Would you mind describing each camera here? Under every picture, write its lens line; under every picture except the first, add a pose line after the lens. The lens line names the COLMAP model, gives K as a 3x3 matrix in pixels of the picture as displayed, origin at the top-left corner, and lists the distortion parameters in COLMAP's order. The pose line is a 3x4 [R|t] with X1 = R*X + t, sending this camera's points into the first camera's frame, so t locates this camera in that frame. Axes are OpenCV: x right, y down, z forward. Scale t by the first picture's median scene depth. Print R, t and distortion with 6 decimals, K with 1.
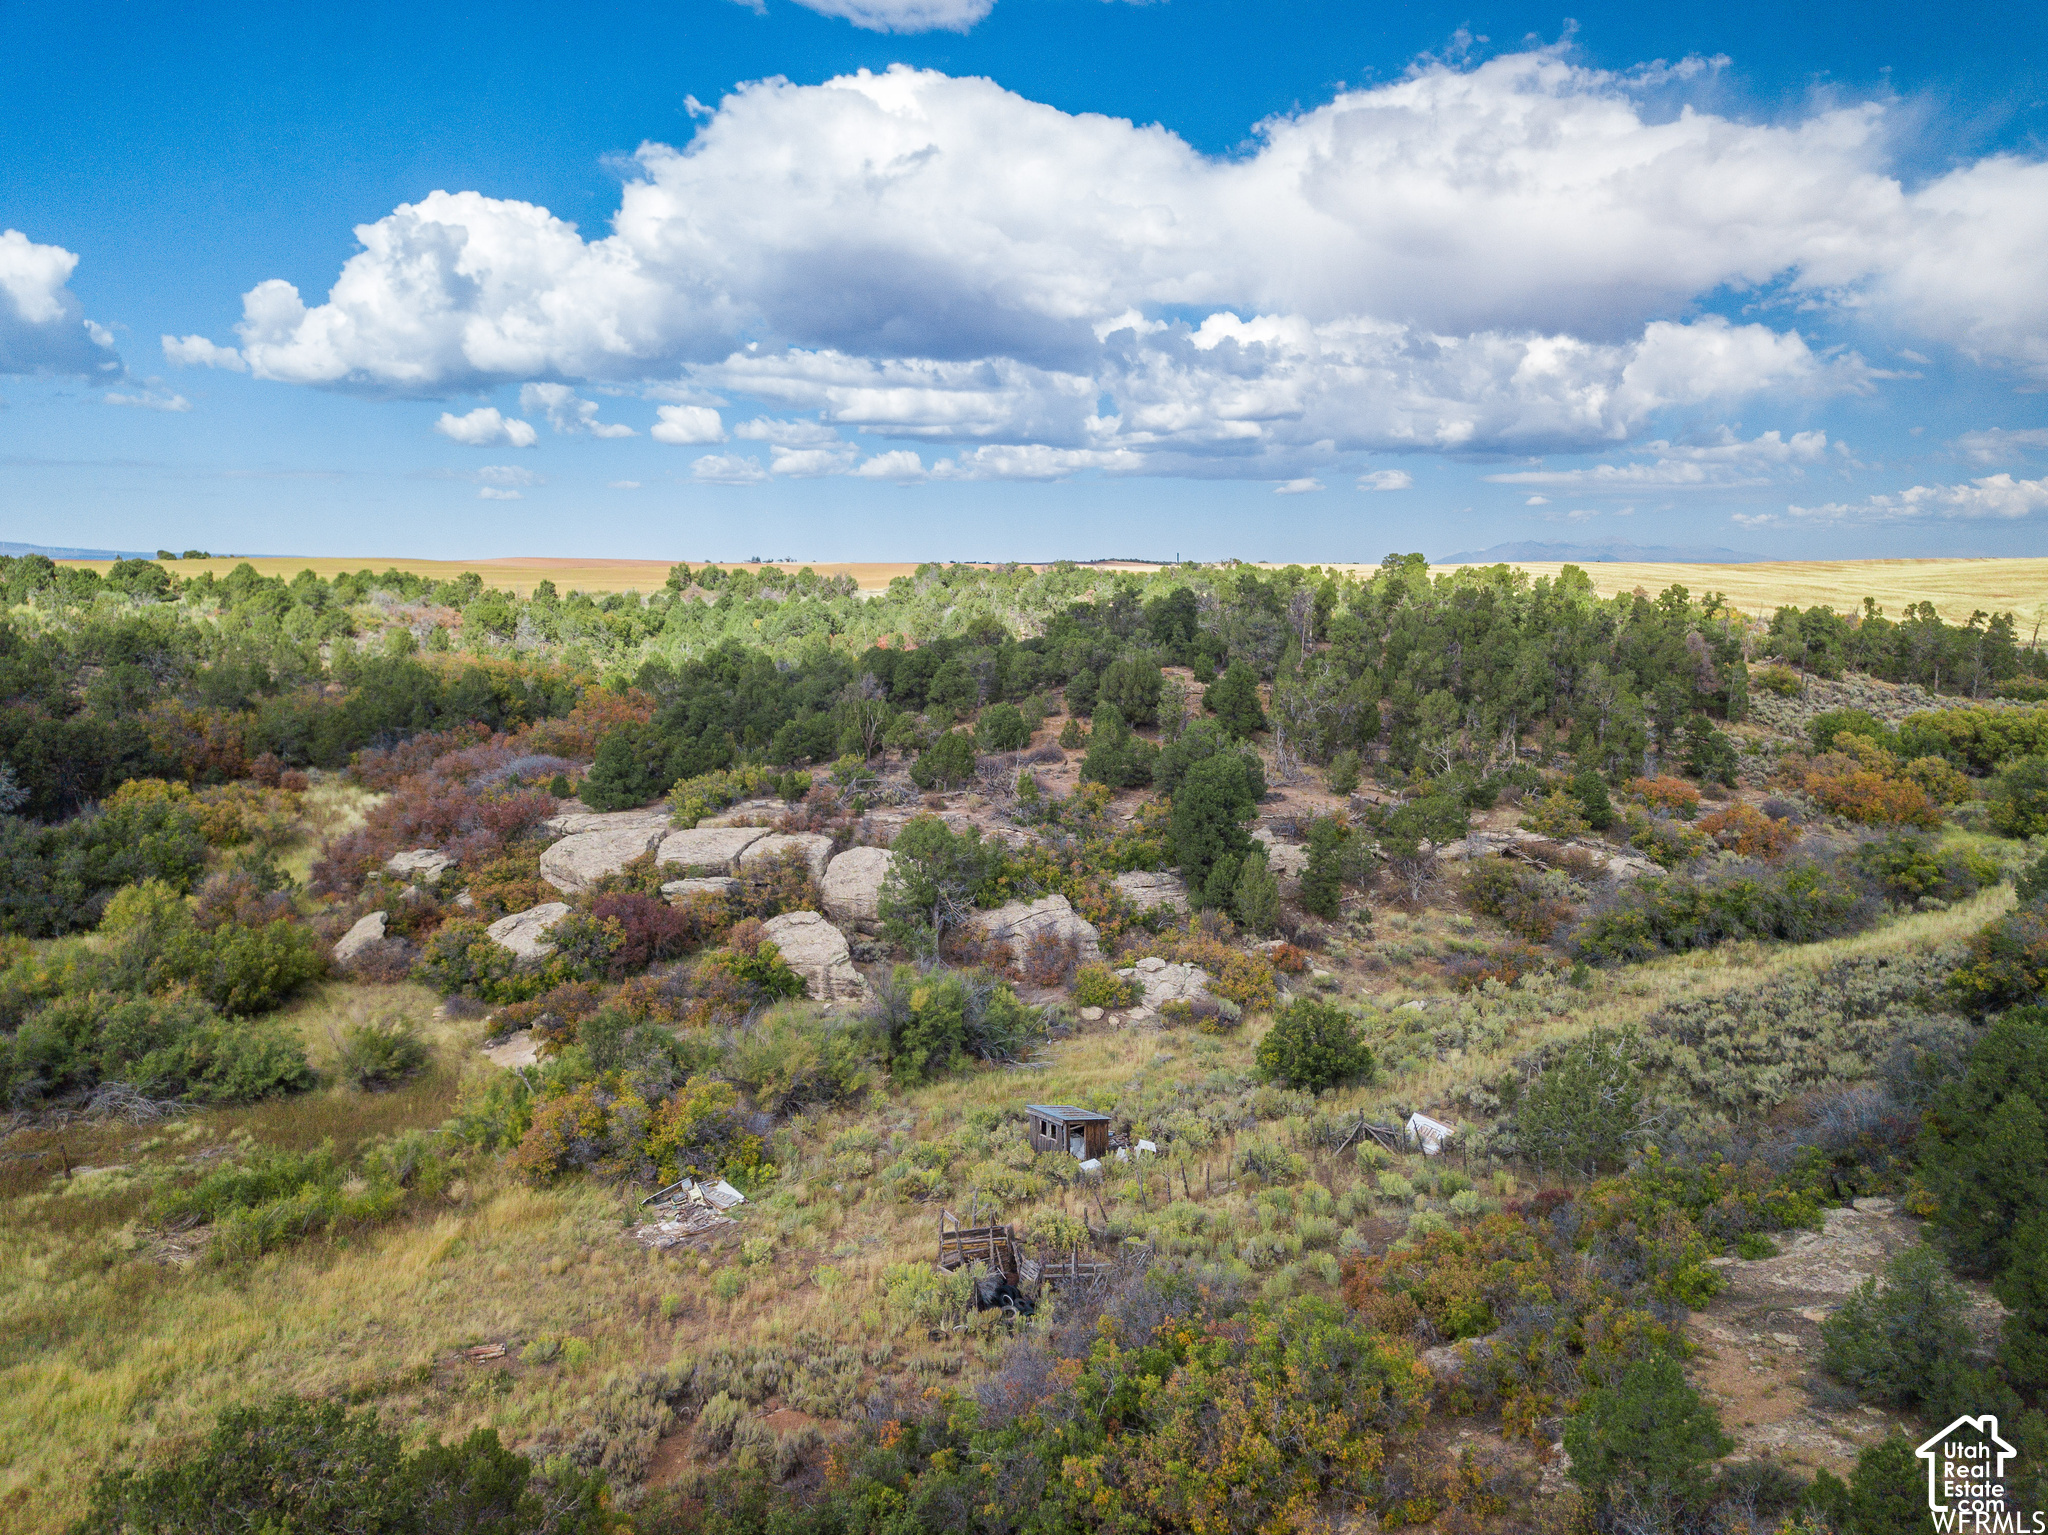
lens RADIAL K [[1562.3, 0, 1046.2], [0, 1562.3, 761.1], [0, 0, 1]] dist [0.014858, -0.015538]
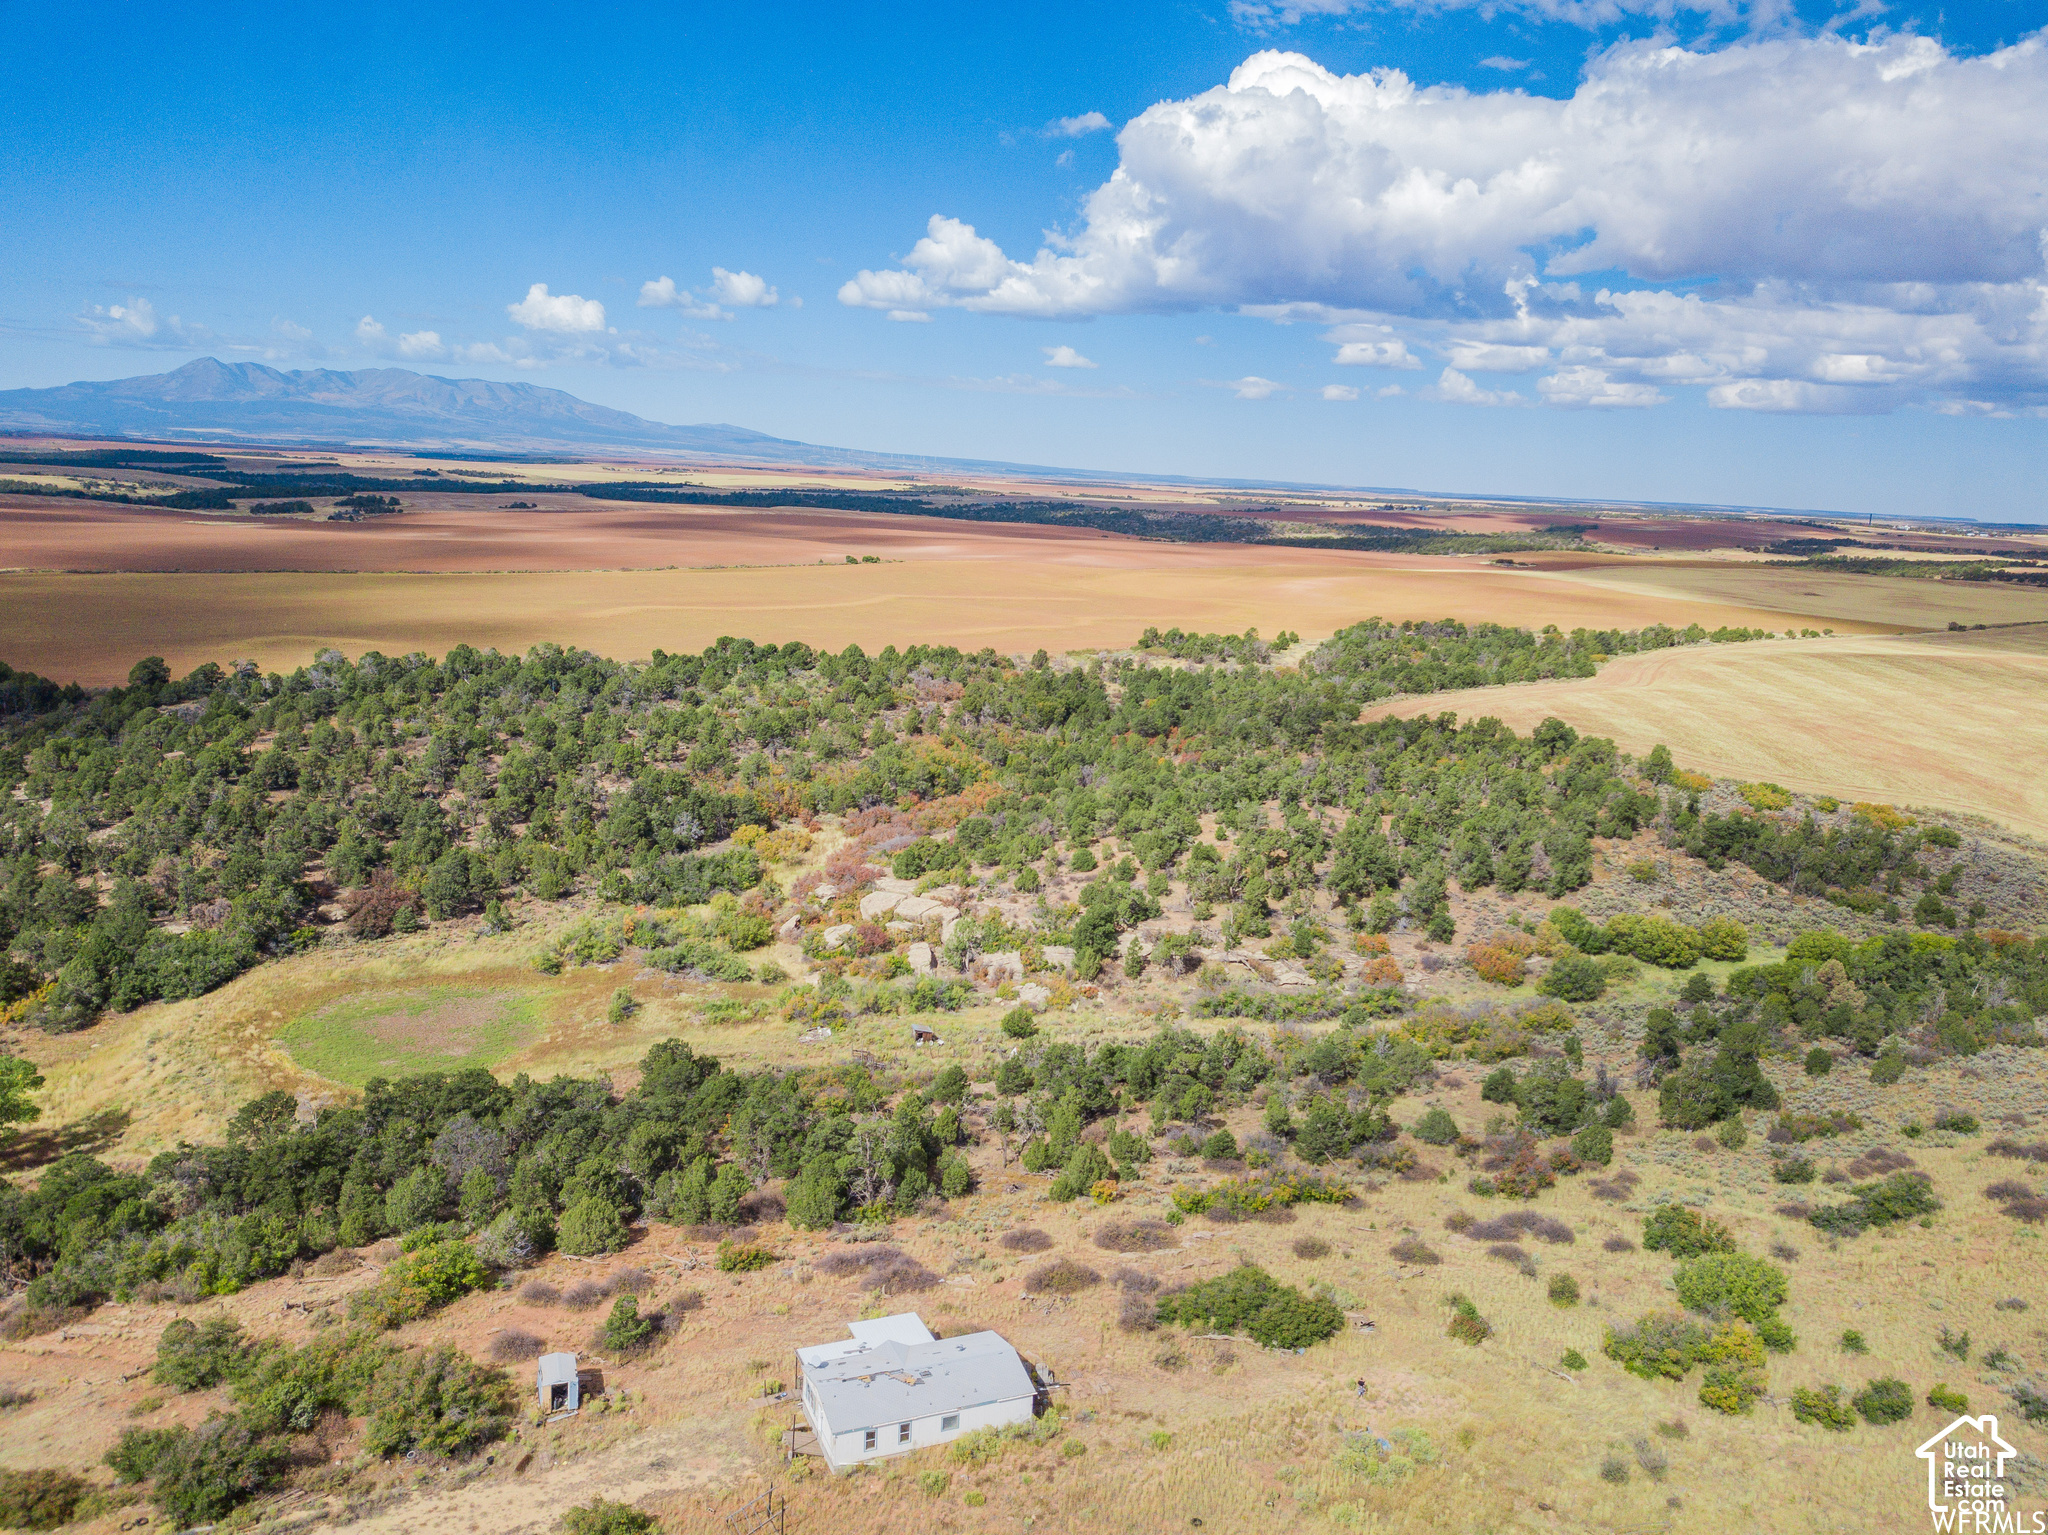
lens RADIAL K [[1562.3, 0, 1039.2], [0, 1562.3, 805.2], [0, 0, 1]] dist [0.014858, -0.015538]
pose [[0.910183, 0.129484, -0.393447, 1.268056], [-0.096575, 0.990043, 0.102412, -0.522286], [0.402790, -0.055217, 0.913625, -1.641683]]
